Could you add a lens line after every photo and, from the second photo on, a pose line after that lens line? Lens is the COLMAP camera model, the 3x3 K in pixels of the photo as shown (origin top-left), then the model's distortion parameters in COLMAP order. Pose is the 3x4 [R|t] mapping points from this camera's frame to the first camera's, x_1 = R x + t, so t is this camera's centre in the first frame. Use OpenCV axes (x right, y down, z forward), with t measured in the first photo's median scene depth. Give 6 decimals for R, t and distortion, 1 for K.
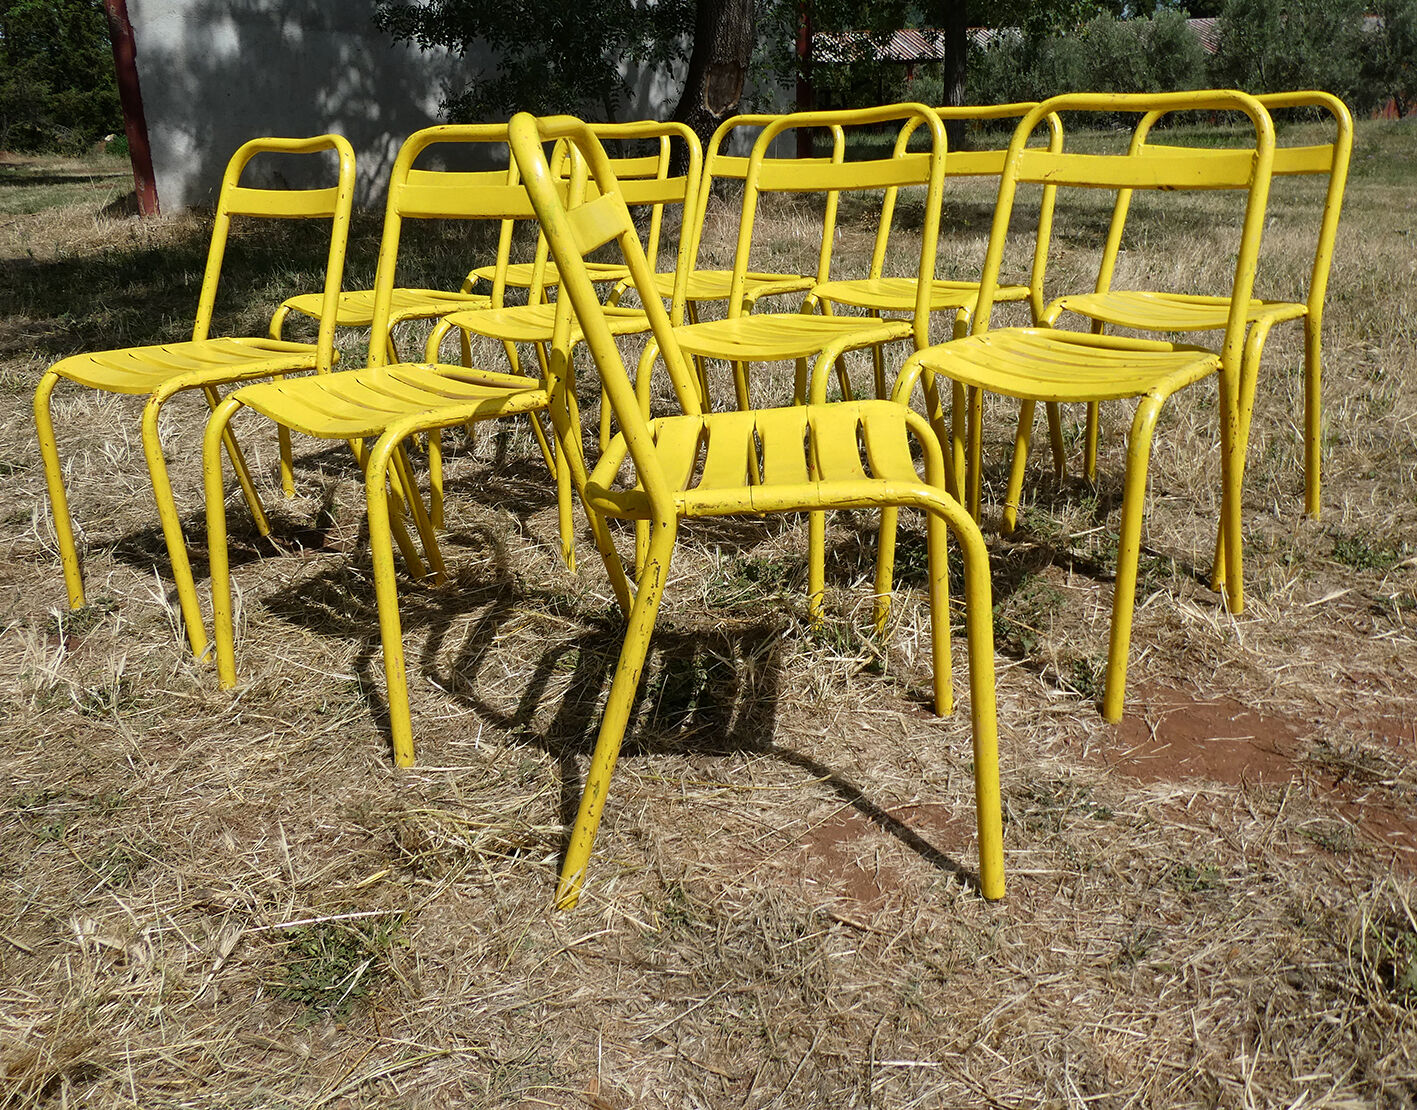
lens RADIAL K [[1177.5, 0, 741.7], [0, 1177.5, 490.2], [0, 0, 1]] dist [-0.001718, -0.017750]
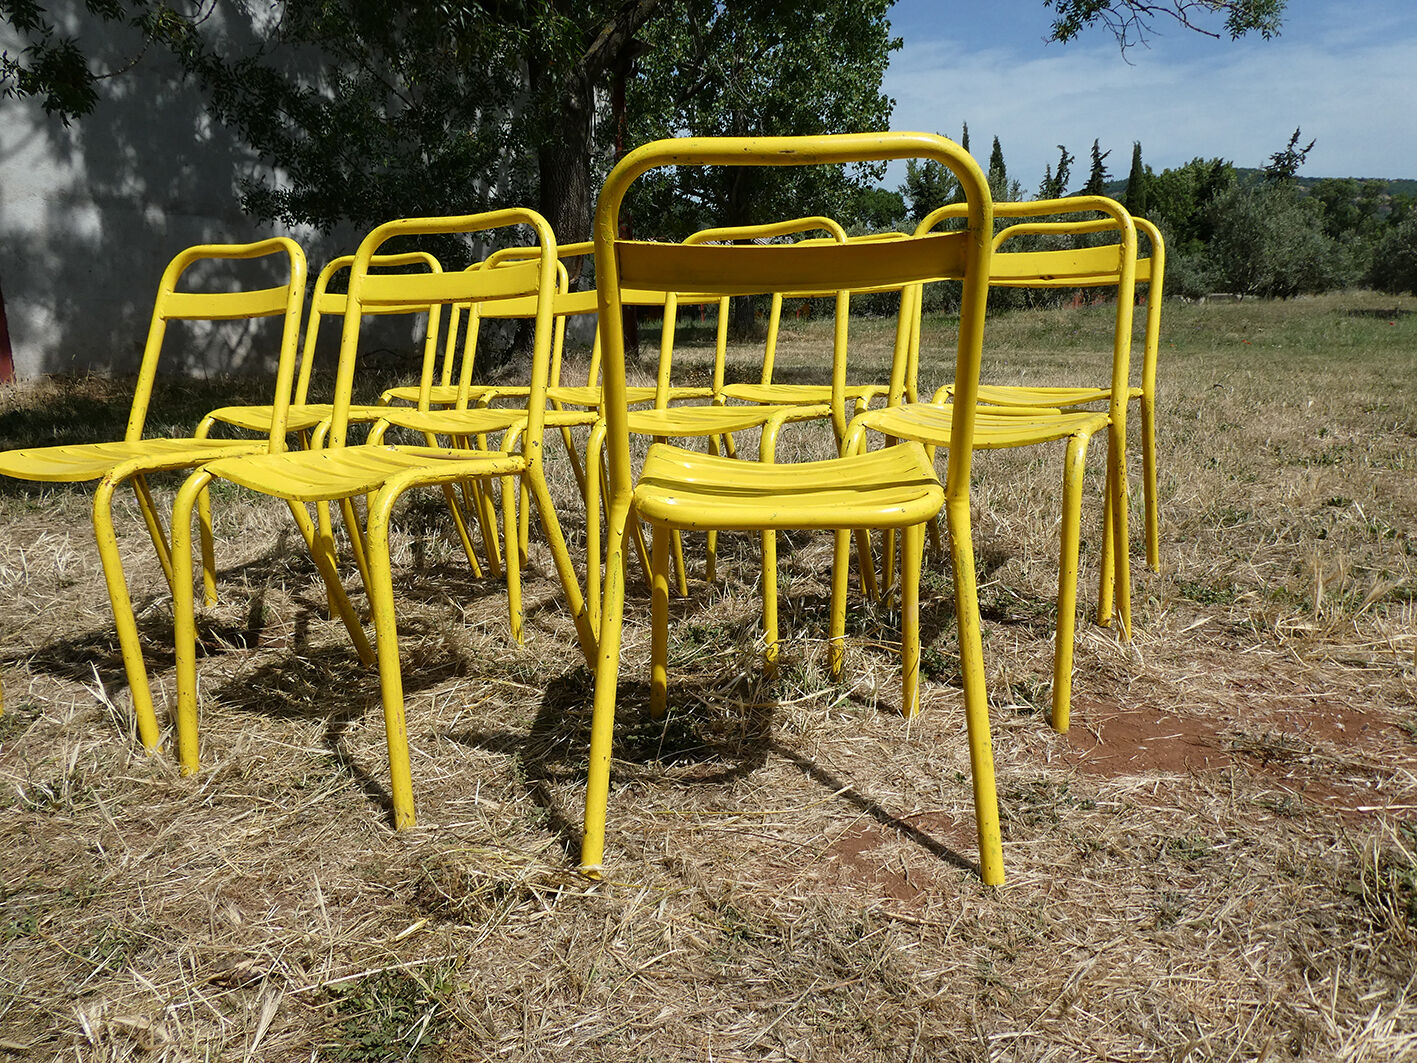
lens RADIAL K [[1021.5, 0, 739.4], [0, 1021.5, 523.9], [0, 0, 1]] dist [-0.002287, -0.004895]
pose [[0.983142, -0.038676, 0.178704, -0.154906], [0.057426, 0.993231, -0.100968, 0.084983], [-0.173589, 0.109528, 0.978709, 0.090656]]
